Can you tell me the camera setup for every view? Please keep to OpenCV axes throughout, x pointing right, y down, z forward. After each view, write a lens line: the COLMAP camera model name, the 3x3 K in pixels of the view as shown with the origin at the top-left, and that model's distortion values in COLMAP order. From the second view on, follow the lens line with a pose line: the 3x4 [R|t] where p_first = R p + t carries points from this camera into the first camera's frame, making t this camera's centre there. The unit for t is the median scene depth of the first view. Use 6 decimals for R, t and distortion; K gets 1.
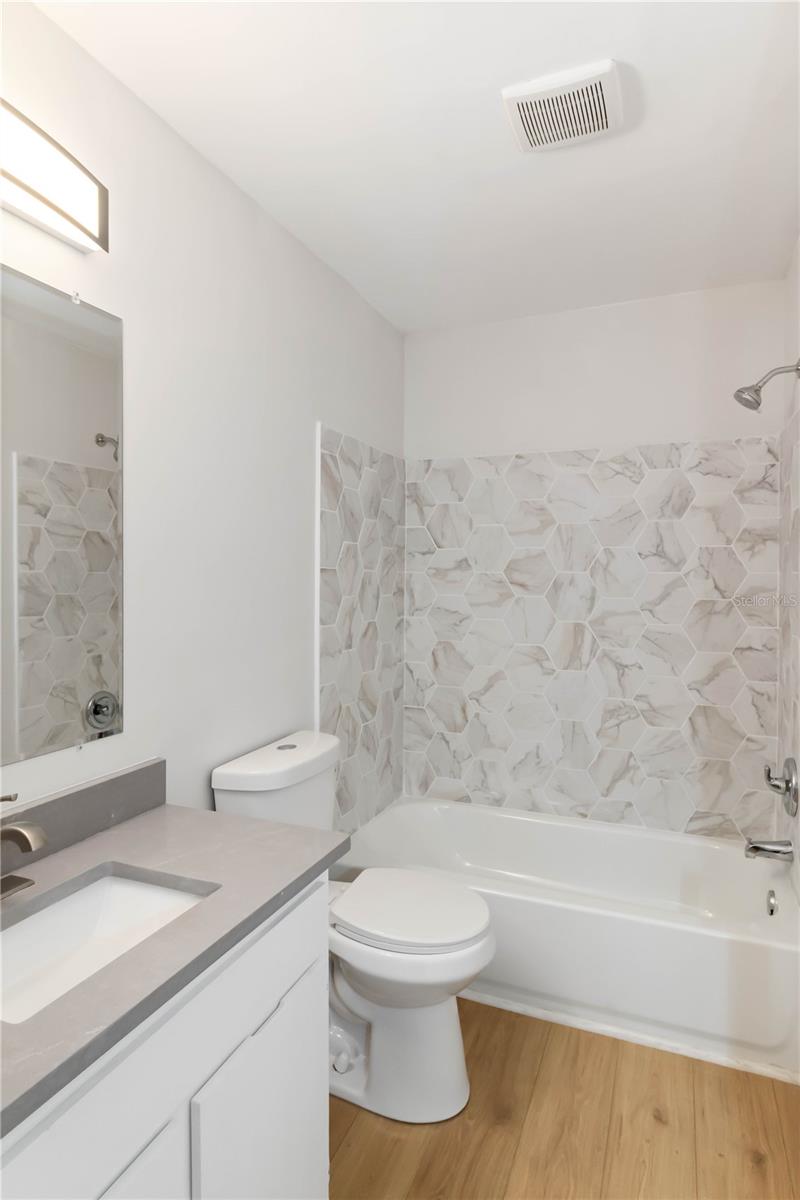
lens RADIAL K [[662.4, 0, 400.1], [0, 662.4, 597.2], [0, 0, 1]] dist [0.005105, 0.000008]
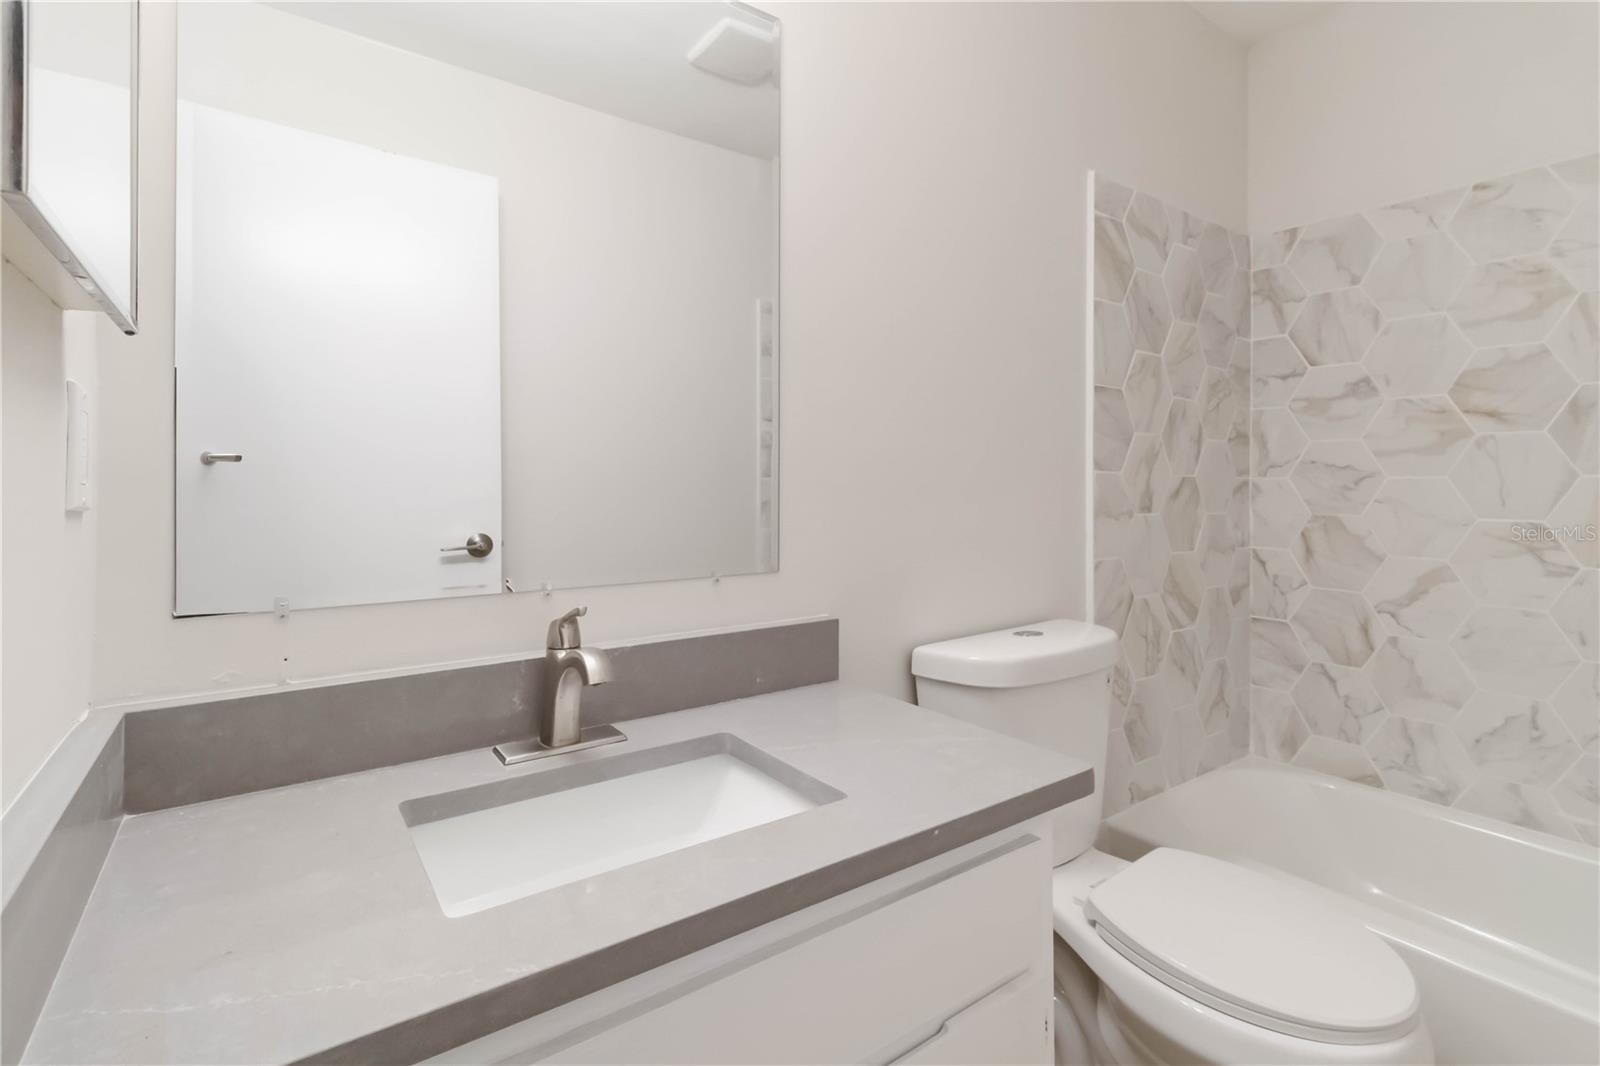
lens RADIAL K [[758.6, 0, 801.9], [0, 758.6, 483.3], [0, 0, 1]] dist [0.008620, -0.000815]
pose [[0.851318, -0.006027, -0.524616, 0.025989], [-0.009487, 0.999594, -0.026878, 0.064579], [0.524565, 0.027859, 0.850914, 0.145522]]
